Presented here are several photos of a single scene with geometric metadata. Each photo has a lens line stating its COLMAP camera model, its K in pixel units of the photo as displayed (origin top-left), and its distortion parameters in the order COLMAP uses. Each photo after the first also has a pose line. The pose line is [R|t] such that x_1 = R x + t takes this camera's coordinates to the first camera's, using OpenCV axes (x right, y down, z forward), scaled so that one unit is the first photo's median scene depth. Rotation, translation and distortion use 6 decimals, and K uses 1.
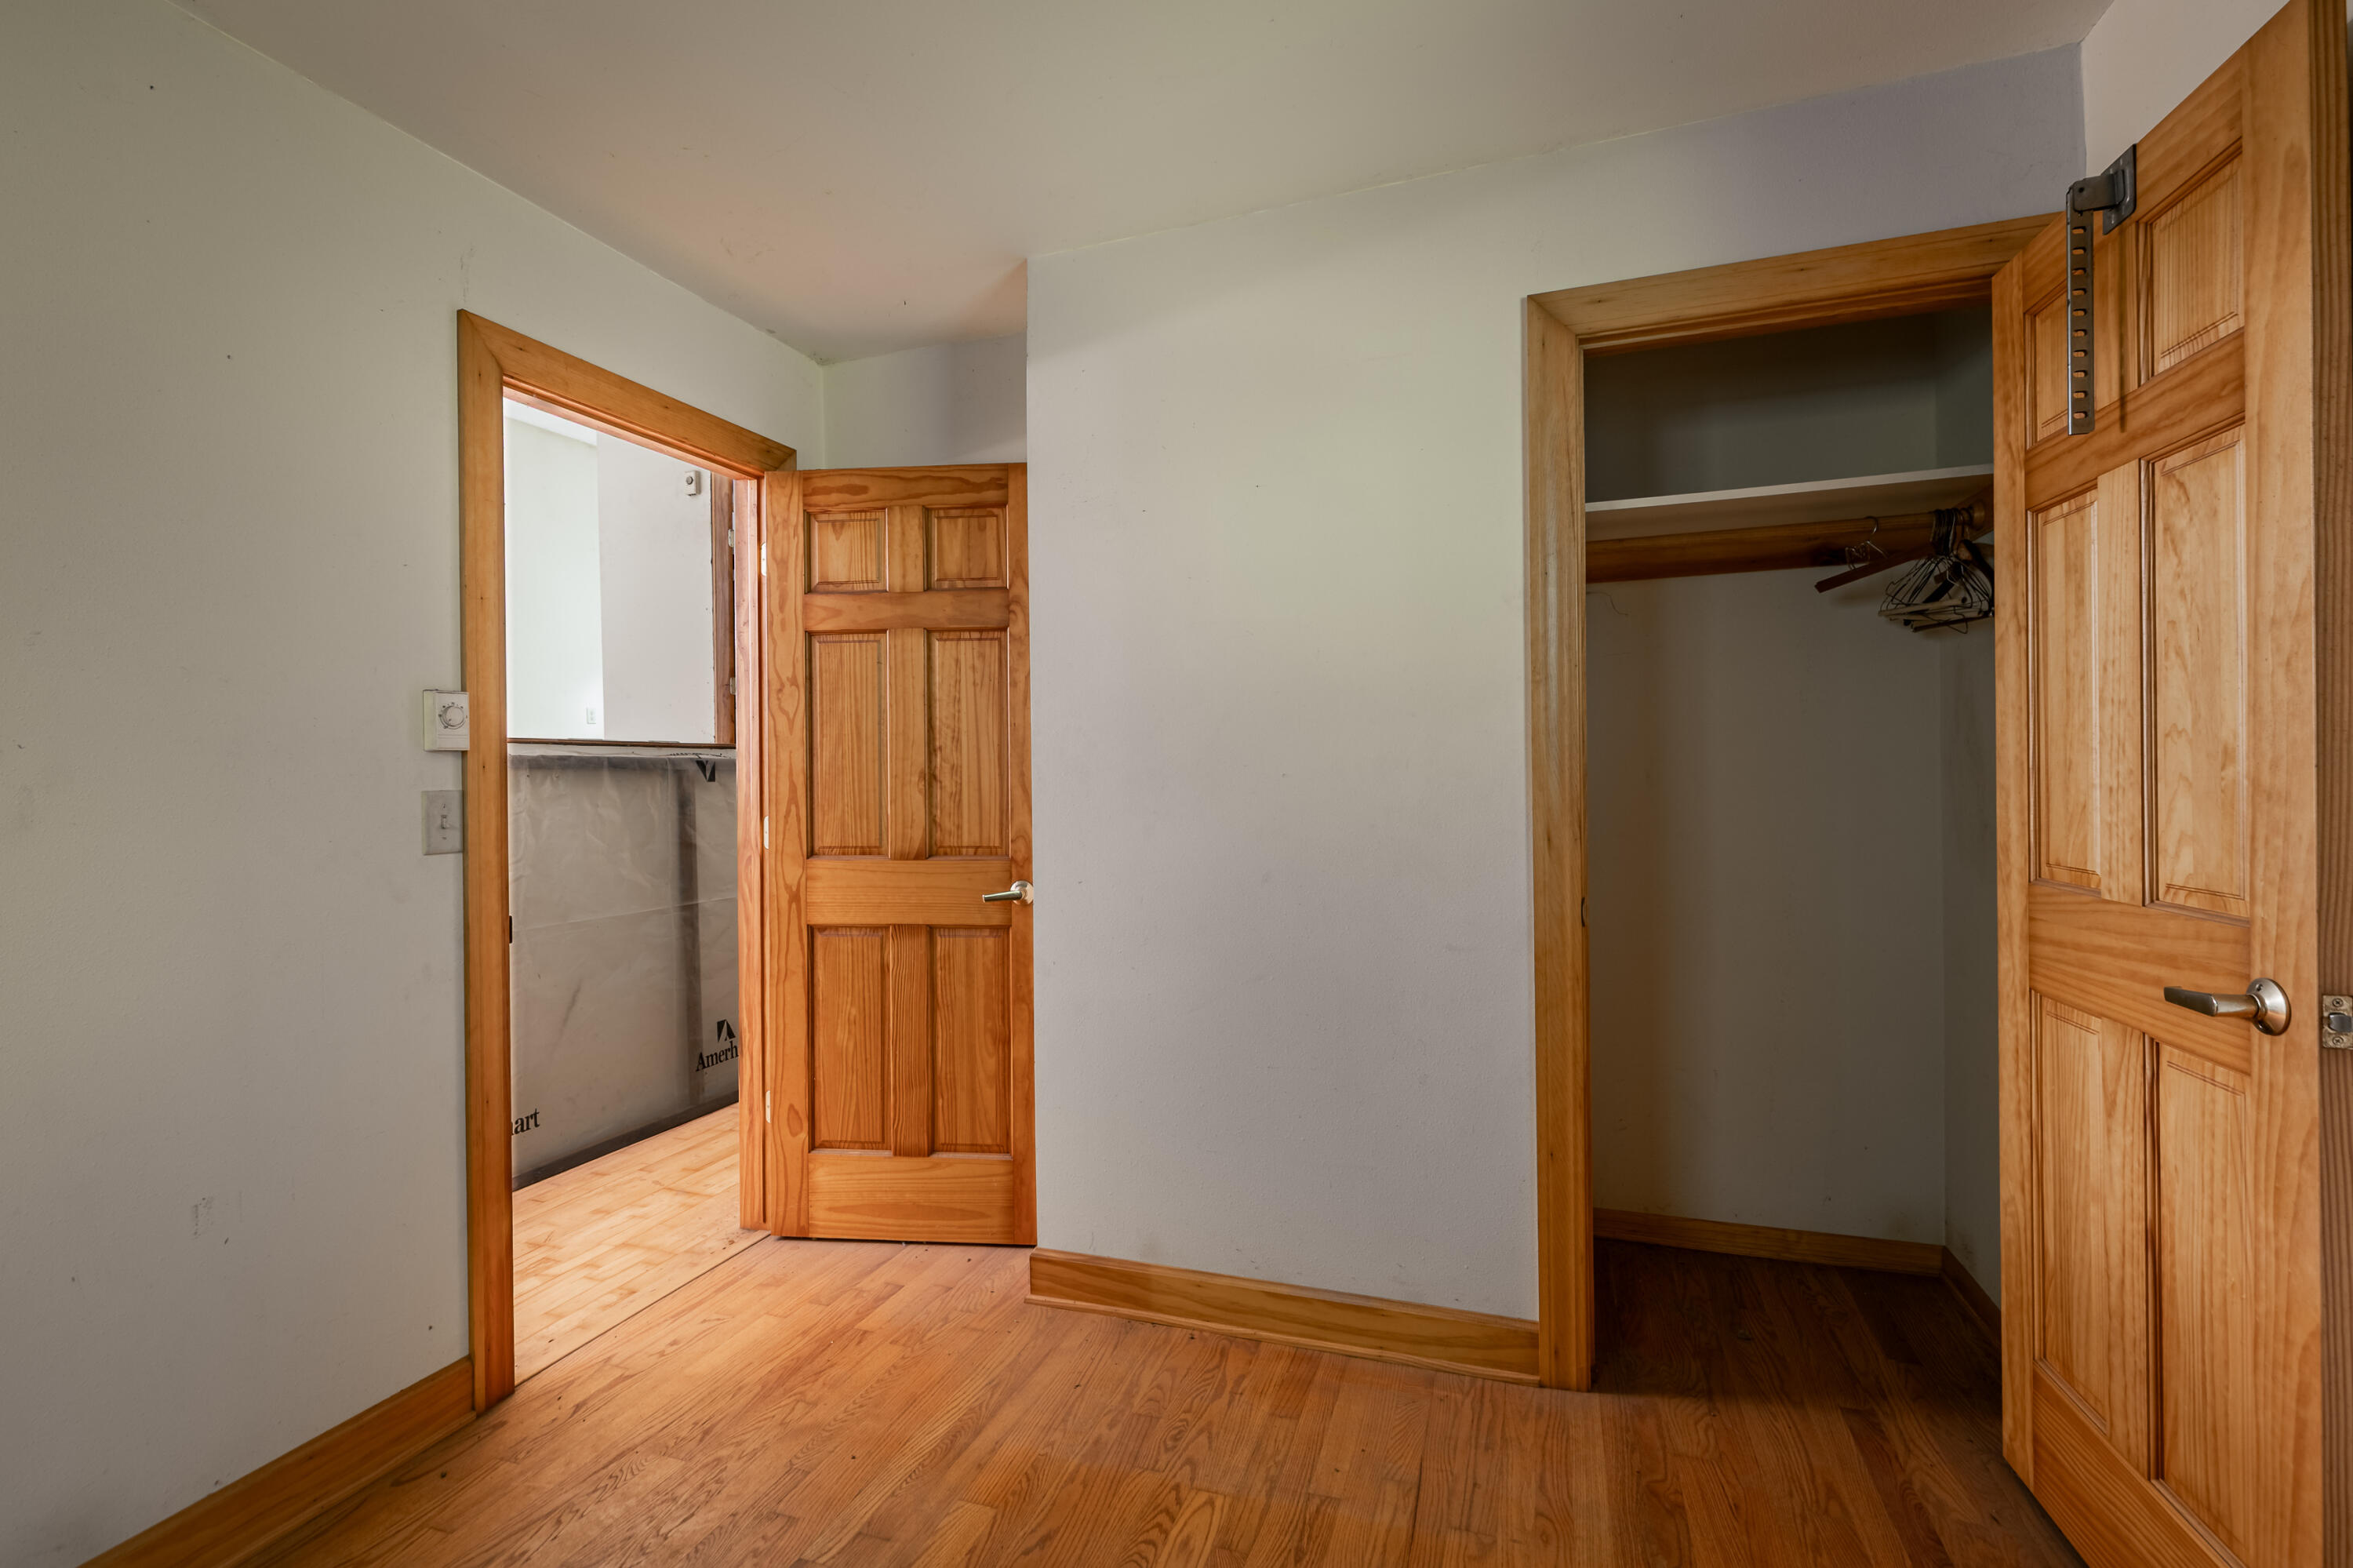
lens RADIAL K [[1057.7, 0, 1177.8], [0, 1057.7, 781.0], [0, 0, 1]] dist [0.021079, -0.000867]
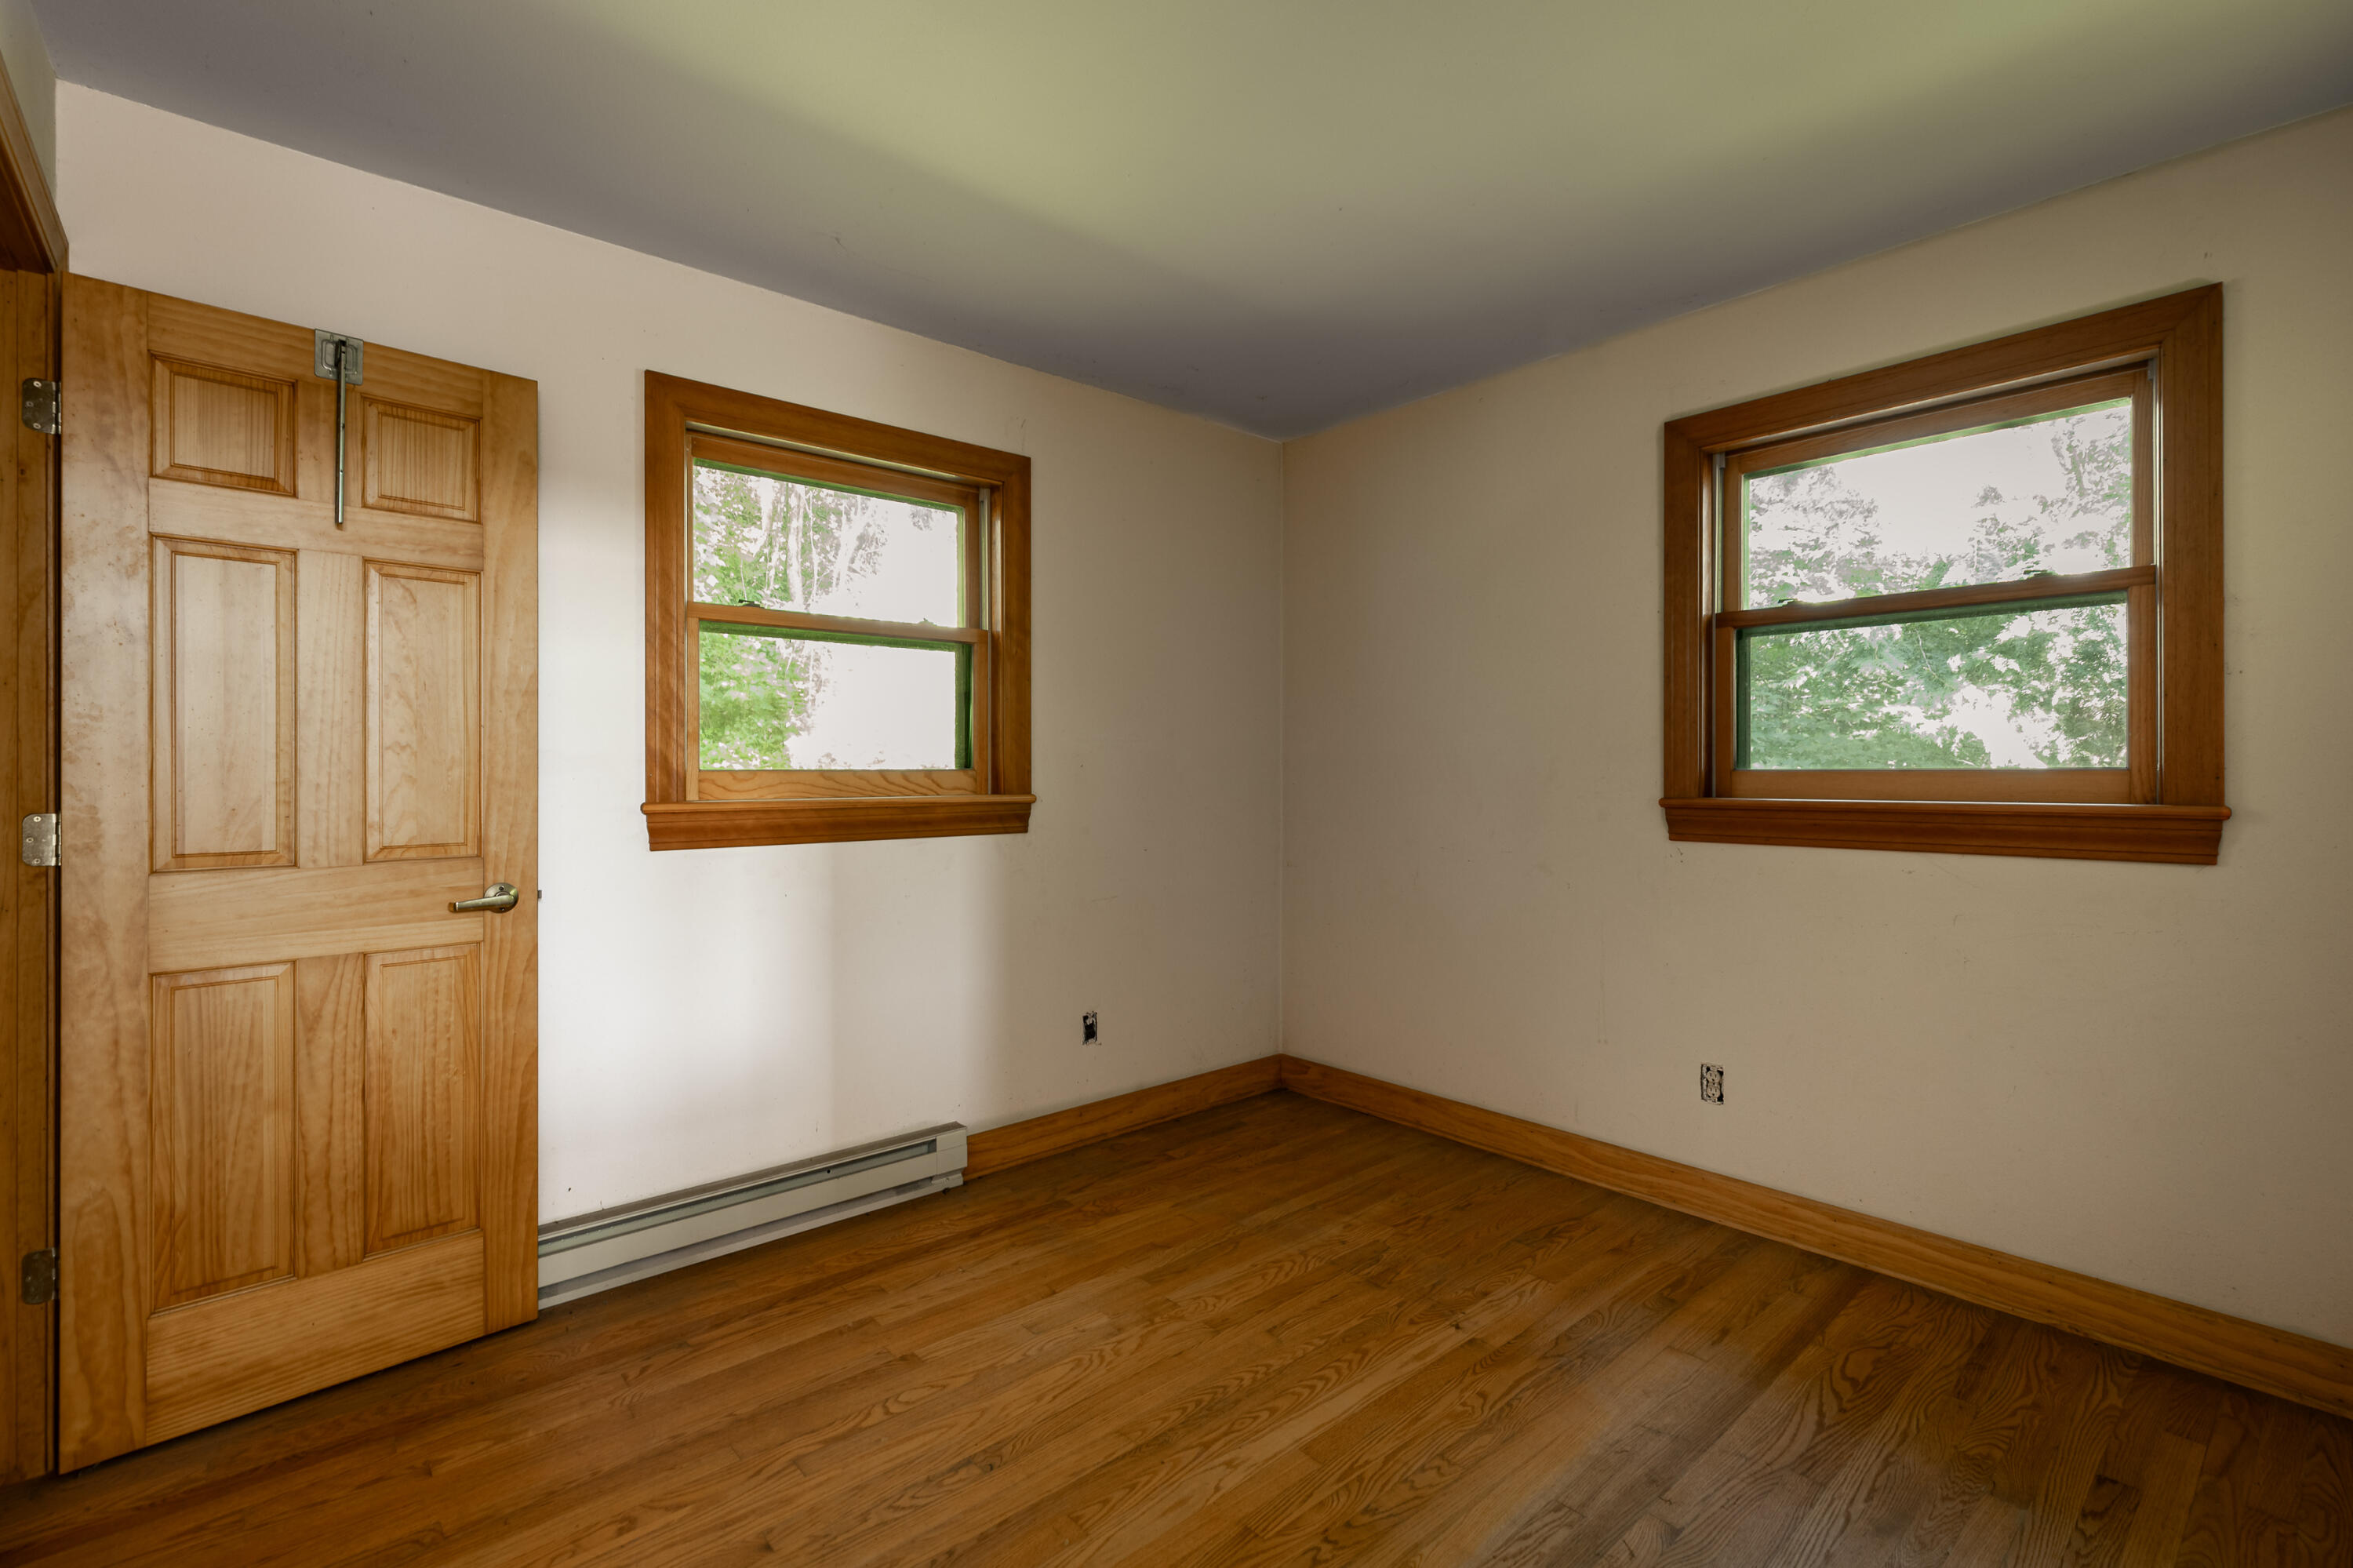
lens RADIAL K [[1057.7, 0, 1172.7], [0, 1057.7, 767.2], [0, 0, 1]] dist [0.021079, -0.000867]
pose [[-0.865776, 0.021575, 0.499966, -0.916696], [0.020709, 0.999759, -0.007280, 0.021546], [-0.500003, 0.004051, -0.866014, 2.023231]]
